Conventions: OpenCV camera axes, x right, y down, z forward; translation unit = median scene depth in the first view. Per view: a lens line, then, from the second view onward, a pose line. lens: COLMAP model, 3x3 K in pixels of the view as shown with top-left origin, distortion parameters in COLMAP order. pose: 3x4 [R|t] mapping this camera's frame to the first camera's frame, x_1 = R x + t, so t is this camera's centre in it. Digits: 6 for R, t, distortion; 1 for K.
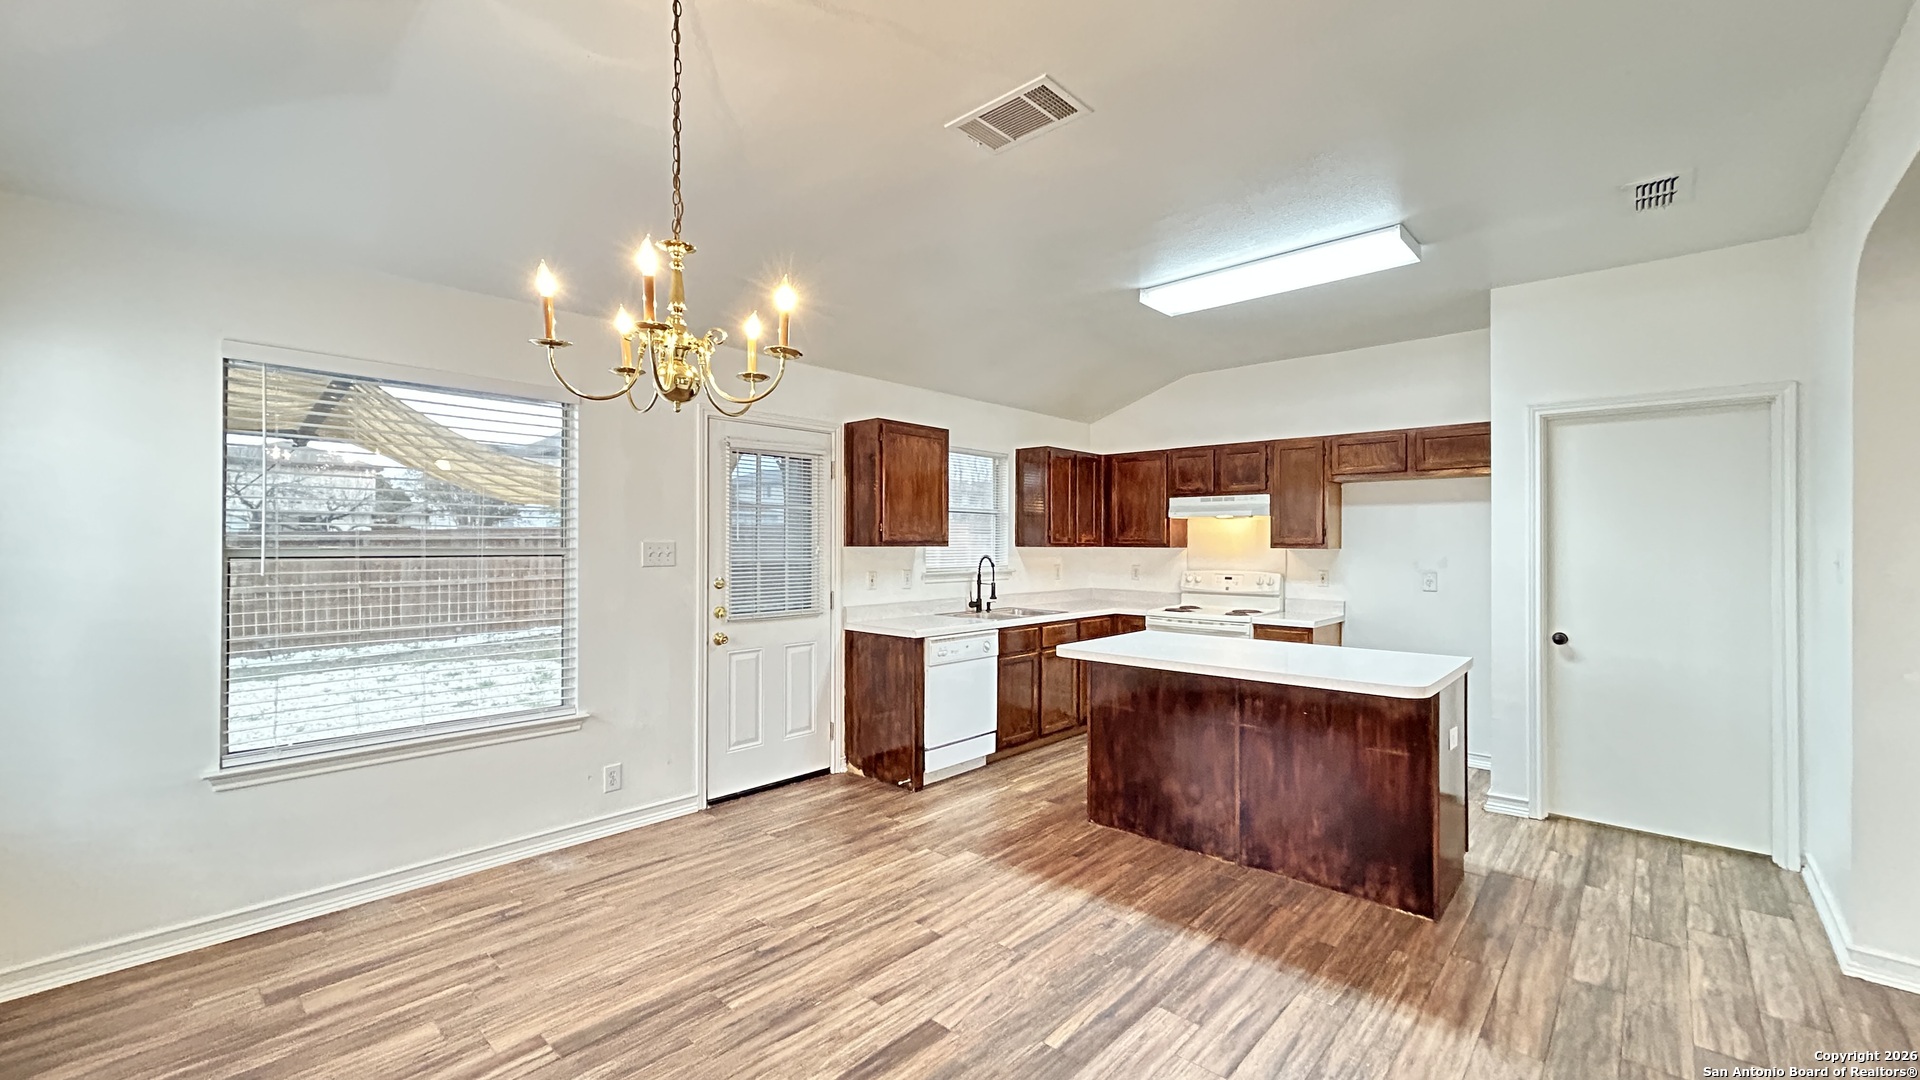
lens RADIAL K [[774.5, 0, 963.1], [0, 774.5, 539.3], [0, 0, 1]] dist [-0.002601, 0.003000]
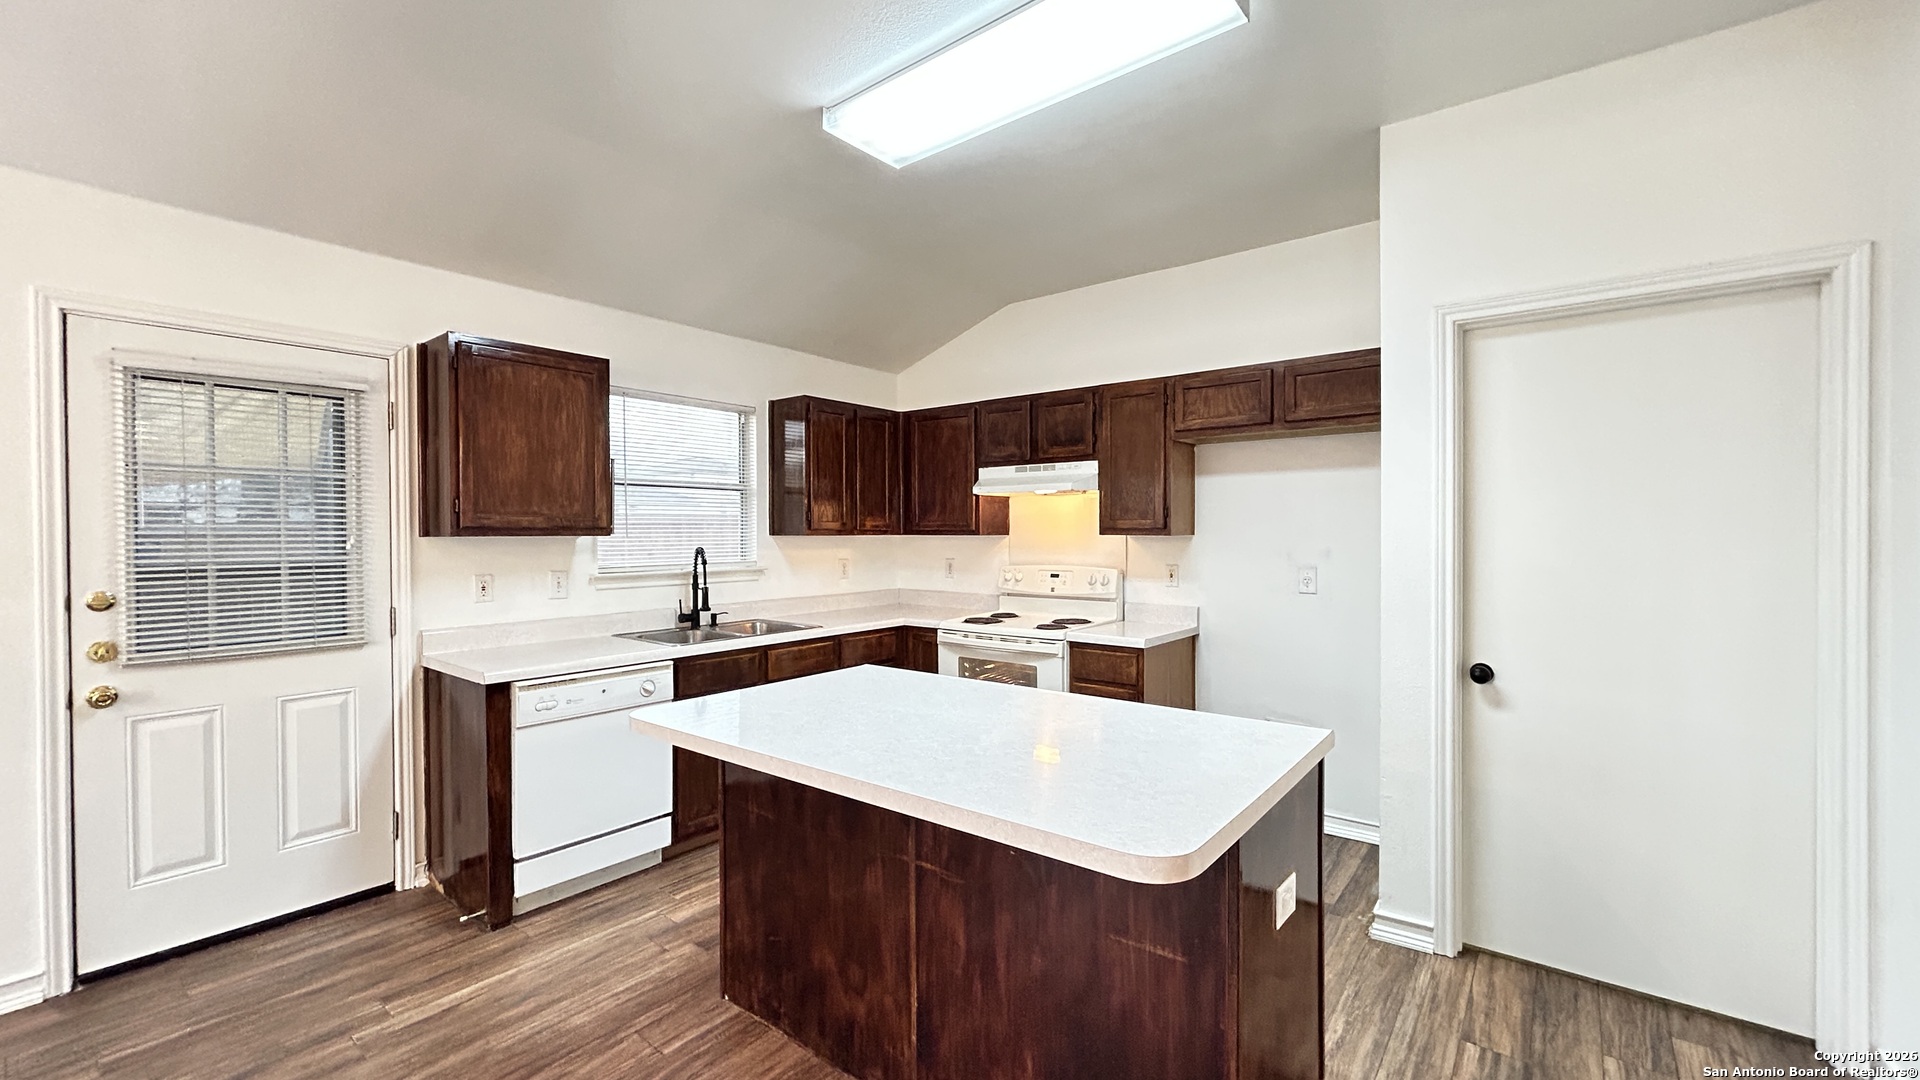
lens RADIAL K [[774.5, 0, 963.1], [0, 774.5, 539.3], [0, 0, 1]] dist [-0.002601, 0.003000]
pose [[0.997780, -0.006695, 0.066265, 0.291351], [0.005728, 0.999874, 0.014776, 0.005176], [-0.066356, -0.014363, 0.997693, 0.378047]]
